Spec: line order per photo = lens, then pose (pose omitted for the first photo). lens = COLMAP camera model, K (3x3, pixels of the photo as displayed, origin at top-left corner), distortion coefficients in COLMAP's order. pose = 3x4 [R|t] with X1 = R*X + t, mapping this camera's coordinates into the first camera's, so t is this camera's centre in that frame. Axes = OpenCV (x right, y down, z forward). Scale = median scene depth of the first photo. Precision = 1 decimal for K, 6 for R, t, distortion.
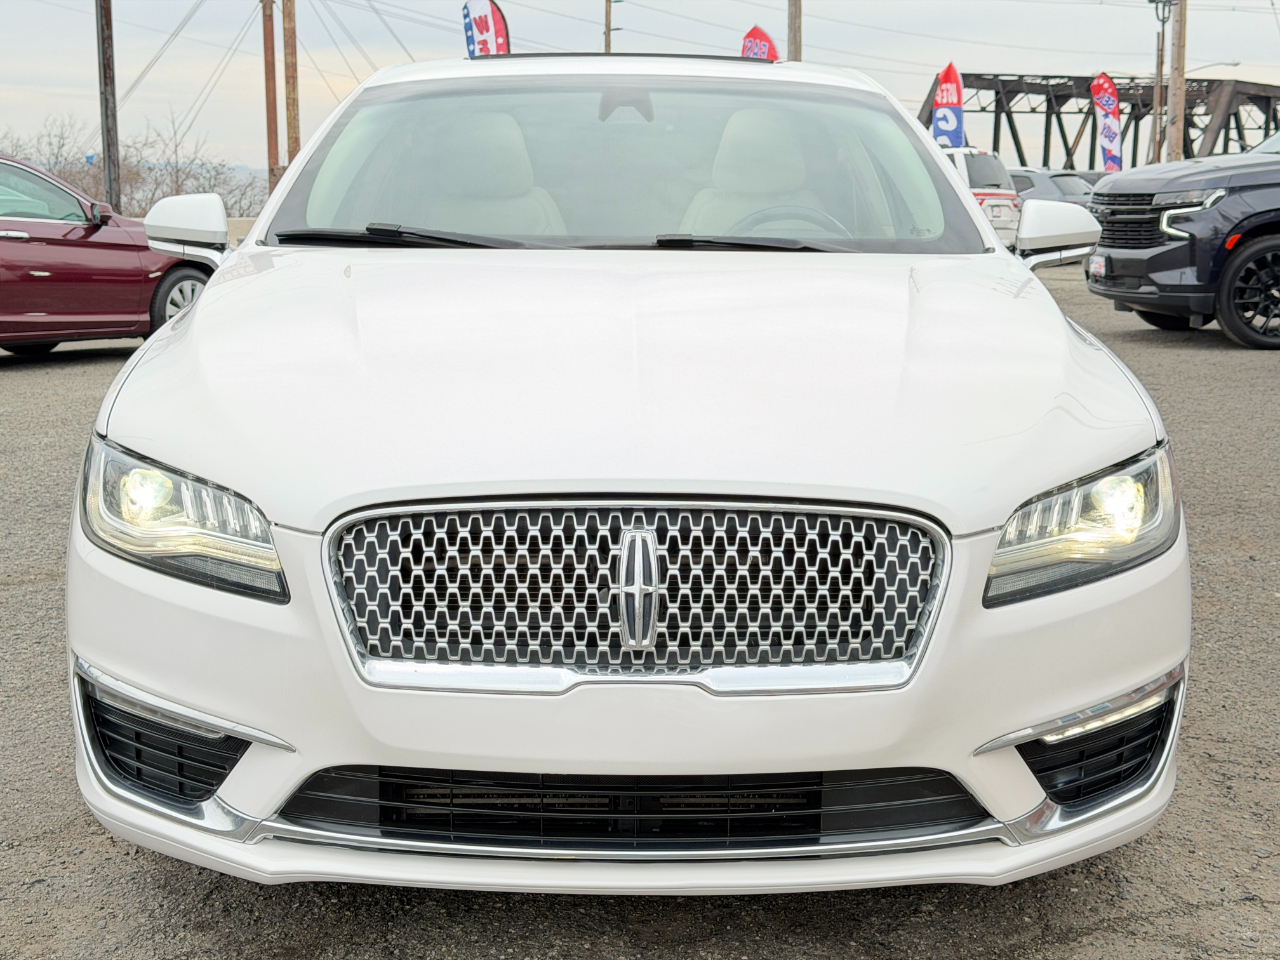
lens RADIAL K [[1756.8, 0, 645.3], [0, 1756.8, 512.0], [0, 0, 1]] dist [0.189099, -0.413650]
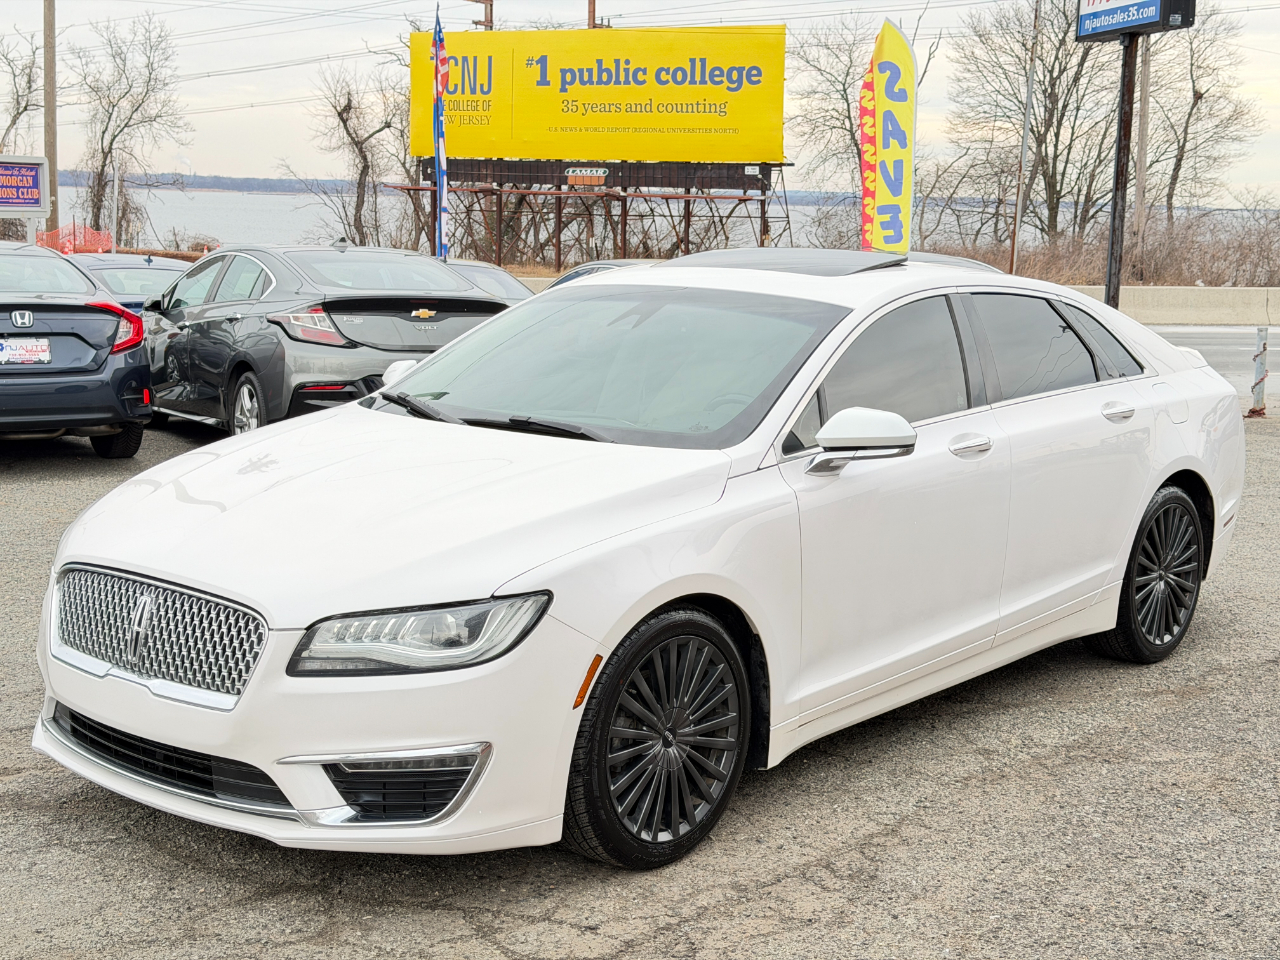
lens RADIAL K [[1756.8, 0, 645.3], [0, 1756.8, 512.0], [0, 0, 1]] dist [0.189099, -0.413650]
pose [[0.751230, 0.119474, -0.649137, 1.504825], [-0.139585, 0.989994, 0.020671, -0.178349], [0.645112, 0.075081, 0.760390, -0.051956]]
